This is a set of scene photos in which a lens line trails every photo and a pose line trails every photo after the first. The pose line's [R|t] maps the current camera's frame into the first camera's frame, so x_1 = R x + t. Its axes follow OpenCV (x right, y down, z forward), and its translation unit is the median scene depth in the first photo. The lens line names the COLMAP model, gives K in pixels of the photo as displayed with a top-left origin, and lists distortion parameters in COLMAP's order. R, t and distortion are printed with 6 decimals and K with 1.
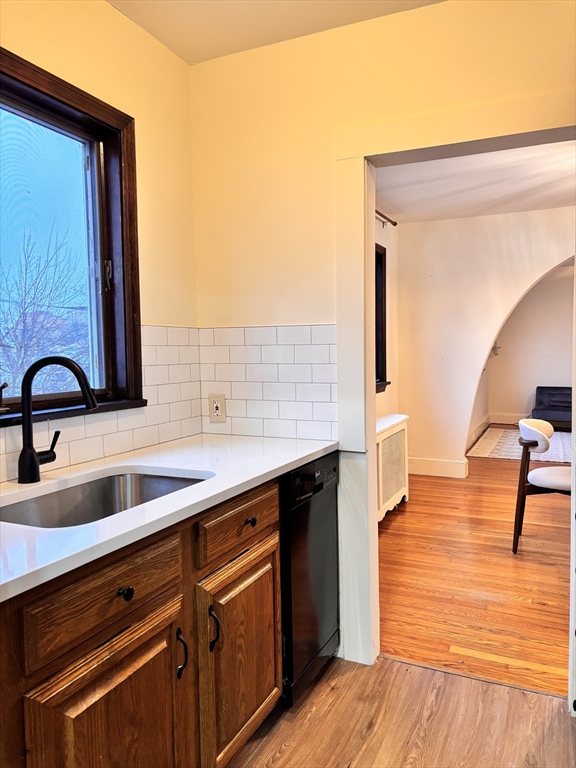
lens RADIAL K [[587.7, 0, 284.9], [0, 587.7, 383.2], [0, 0, 1]] dist [0.011464, 0.005706]
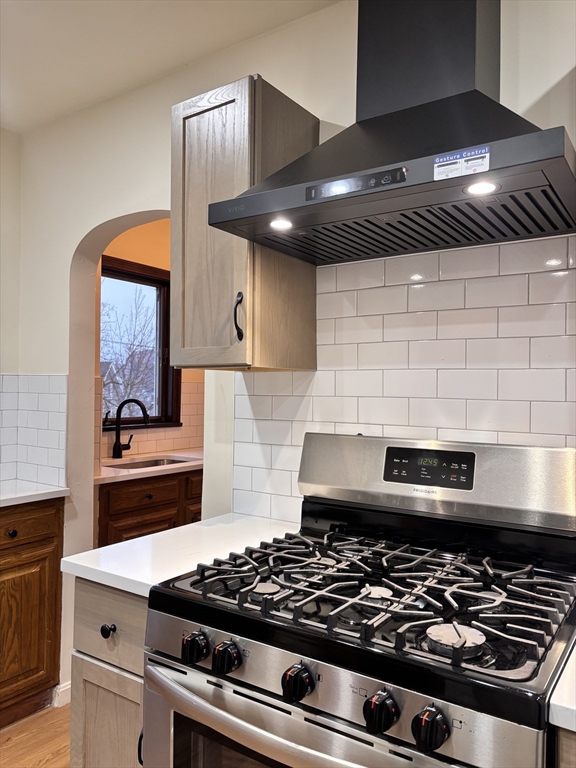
lens RADIAL K [[590.0, 0, 284.4], [0, 590.0, 373.0], [0, 0, 1]] dist [0.066253, -0.090615]
pose [[0.986033, 0.022362, -0.165039, 0.378683], [-0.036474, 0.995884, -0.082976, 0.014181], [0.162504, 0.087837, 0.982790, -0.770410]]
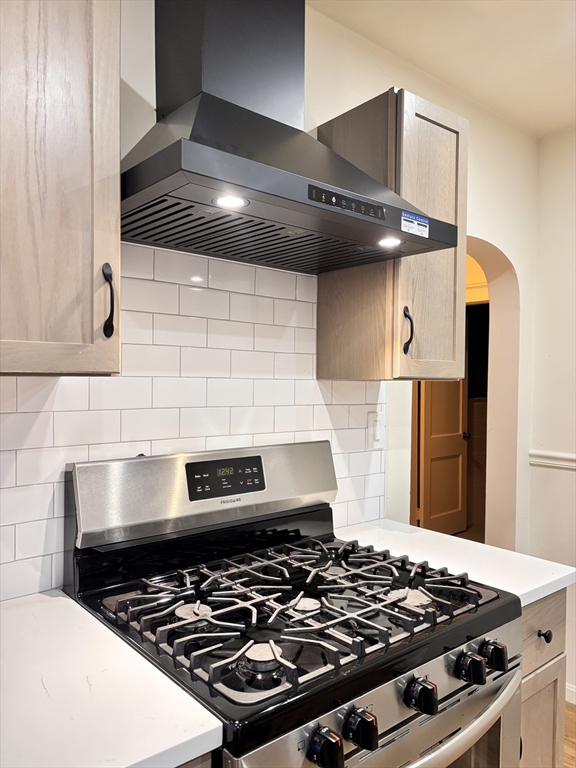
lens RADIAL K [[577.4, 0, 287.1], [0, 577.4, 384.4], [0, 0, 1]] dist [0.063141, -0.083189]
pose [[0.410293, 0.009181, 0.911907, -0.144184], [0.037658, 0.998926, -0.027001, -0.026044], [-0.911176, 0.045419, 0.409507, -0.407249]]
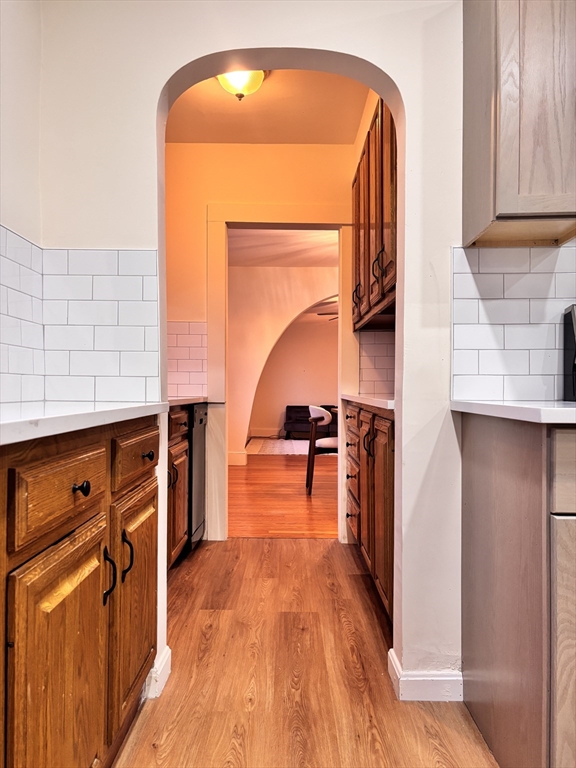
lens RADIAL K [[577.4, 0, 287.1], [0, 577.4, 384.4], [0, 0, 1]] dist [0.063141, -0.083189]
pose [[0.907594, 0.021113, 0.419318, -0.388056], [0.007571, 0.997749, -0.066624, 0.182836], [-0.419781, 0.063642, 0.905391, -0.526488]]
